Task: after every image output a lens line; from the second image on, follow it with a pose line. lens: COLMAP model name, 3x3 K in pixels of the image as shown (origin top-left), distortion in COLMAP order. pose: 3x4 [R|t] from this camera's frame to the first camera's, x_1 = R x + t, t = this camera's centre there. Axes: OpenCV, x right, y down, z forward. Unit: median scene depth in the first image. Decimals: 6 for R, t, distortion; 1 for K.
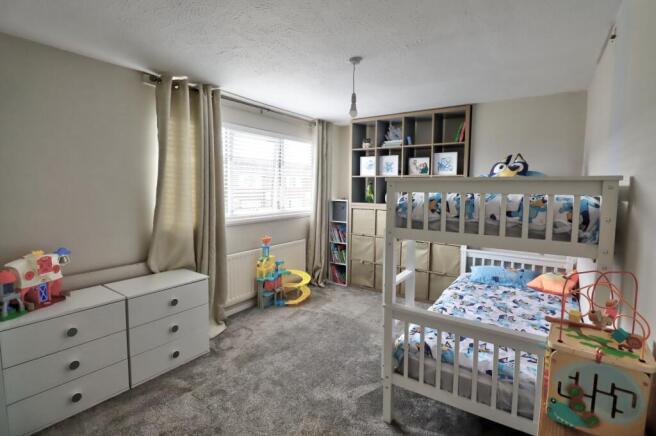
lens RADIAL K [[309.9, 0, 329.1], [0, 309.9, 209.1], [0, 0, 1]] dist [-0.001103, -0.000272]
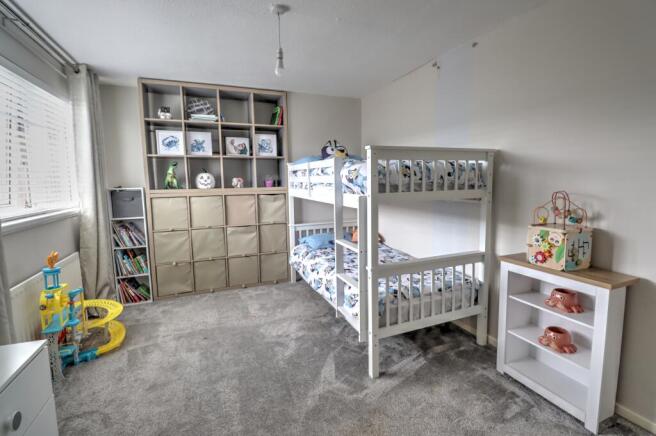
lens RADIAL K [[309.9, 0, 329.1], [0, 309.9, 209.1], [0, 0, 1]] dist [-0.001103, -0.000272]
pose [[0.552526, -0.095010, 0.828063, -0.366696], [0.080668, 0.994914, 0.060329, 0.017318], [-0.829583, 0.033465, 0.557380, 0.261454]]
